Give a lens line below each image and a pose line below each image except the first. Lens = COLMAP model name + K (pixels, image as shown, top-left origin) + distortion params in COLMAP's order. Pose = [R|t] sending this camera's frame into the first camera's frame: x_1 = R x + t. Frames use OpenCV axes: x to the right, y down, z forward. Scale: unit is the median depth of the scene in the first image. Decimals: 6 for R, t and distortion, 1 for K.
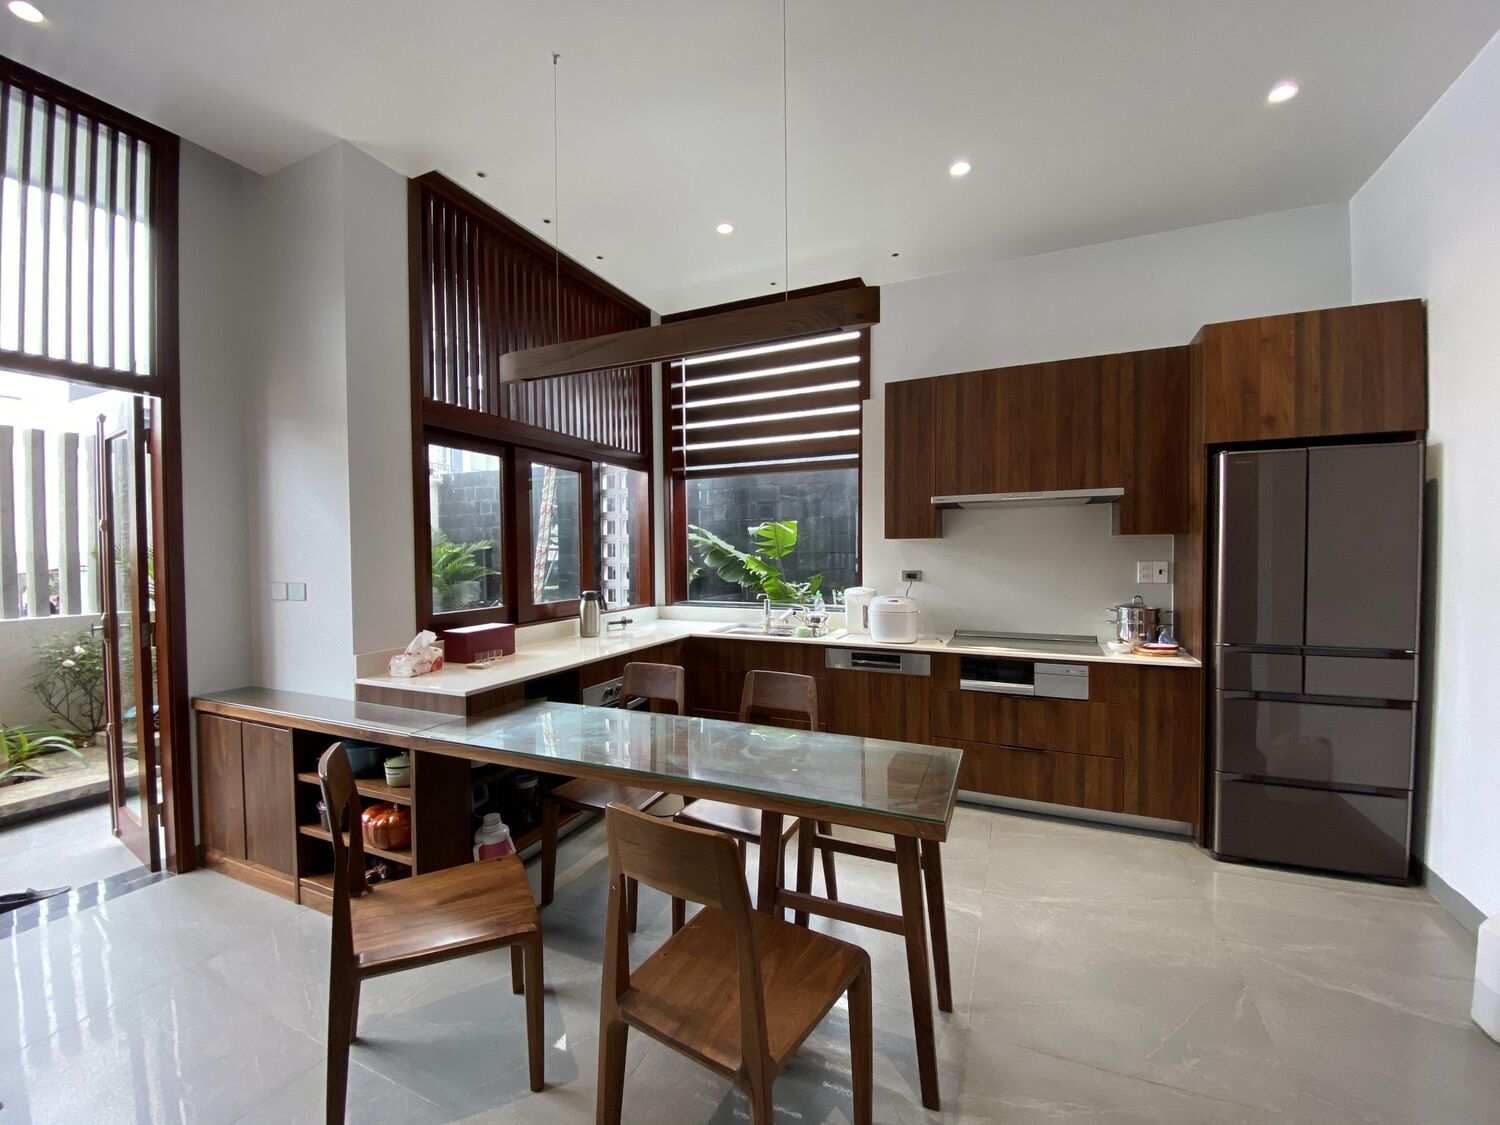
lens RADIAL K [[614.6, 0, 748.6], [0, 614.6, 562.8], [0, 0, 1]] dist [-0.010207, -0.001767]
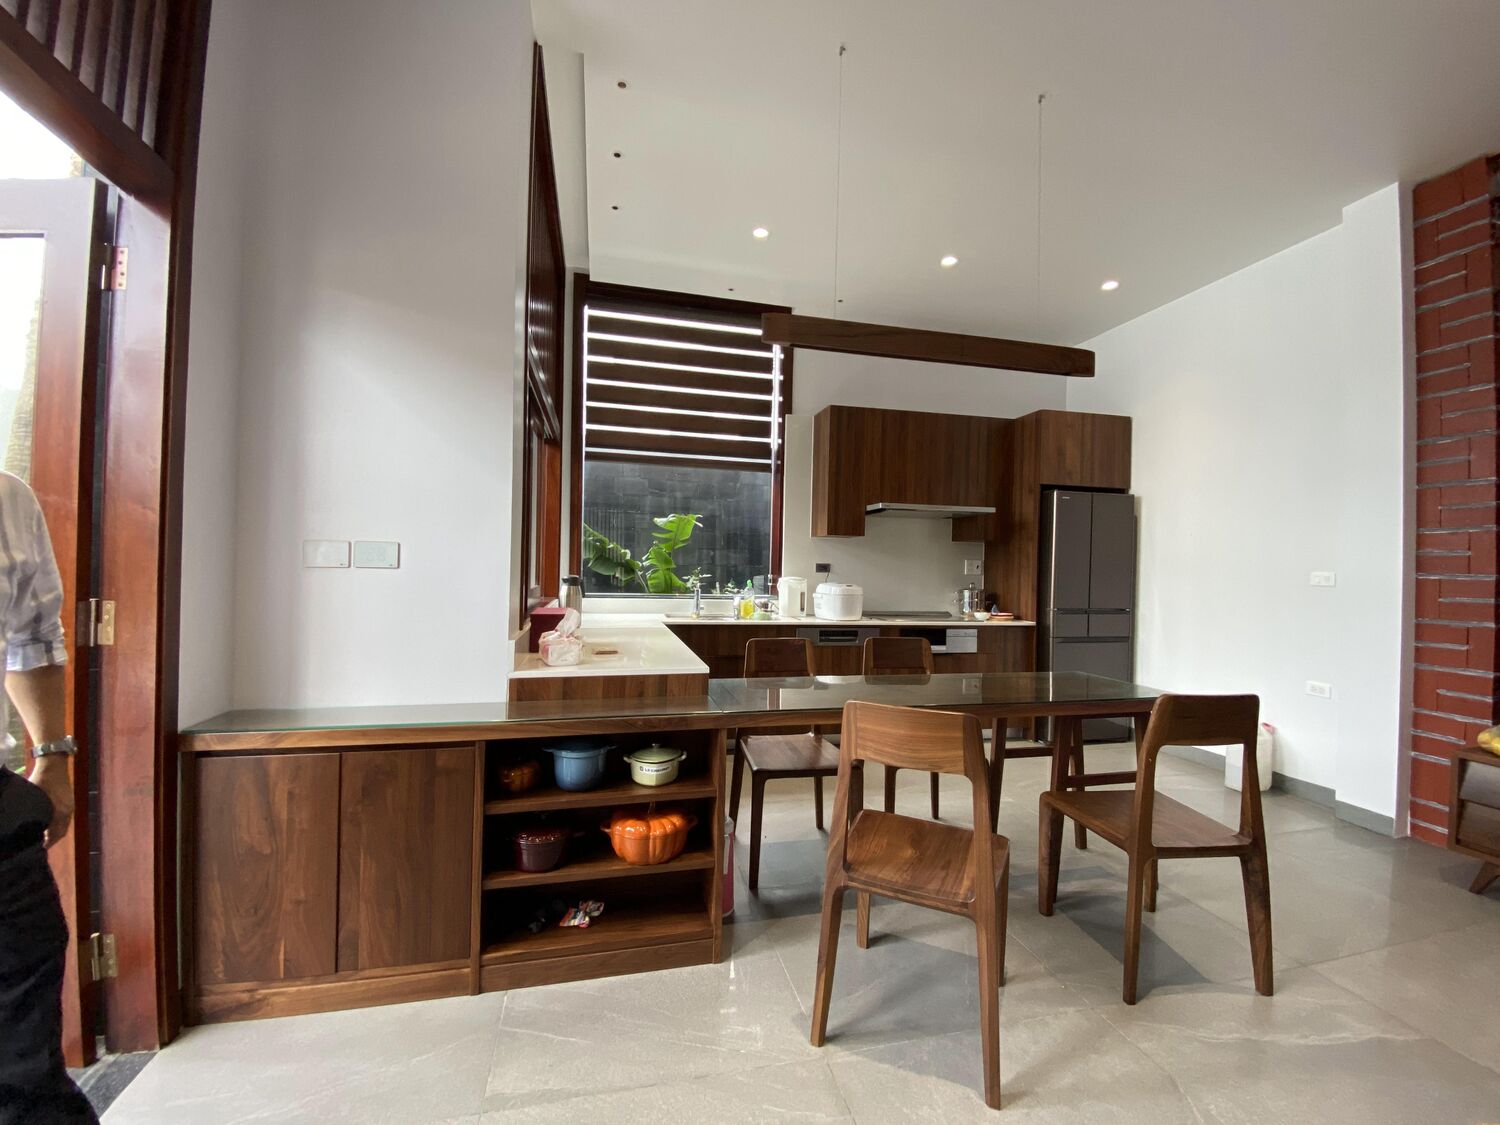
lens RADIAL K [[614.6, 0, 748.6], [0, 614.6, 566.1], [0, 0, 1]] dist [-0.010207, -0.001767]
pose [[0.784570, 0.027415, 0.619433, -0.689329], [-0.016043, 0.999585, -0.023920, 0.057391], [-0.619832, 0.008829, 0.784685, 0.180884]]
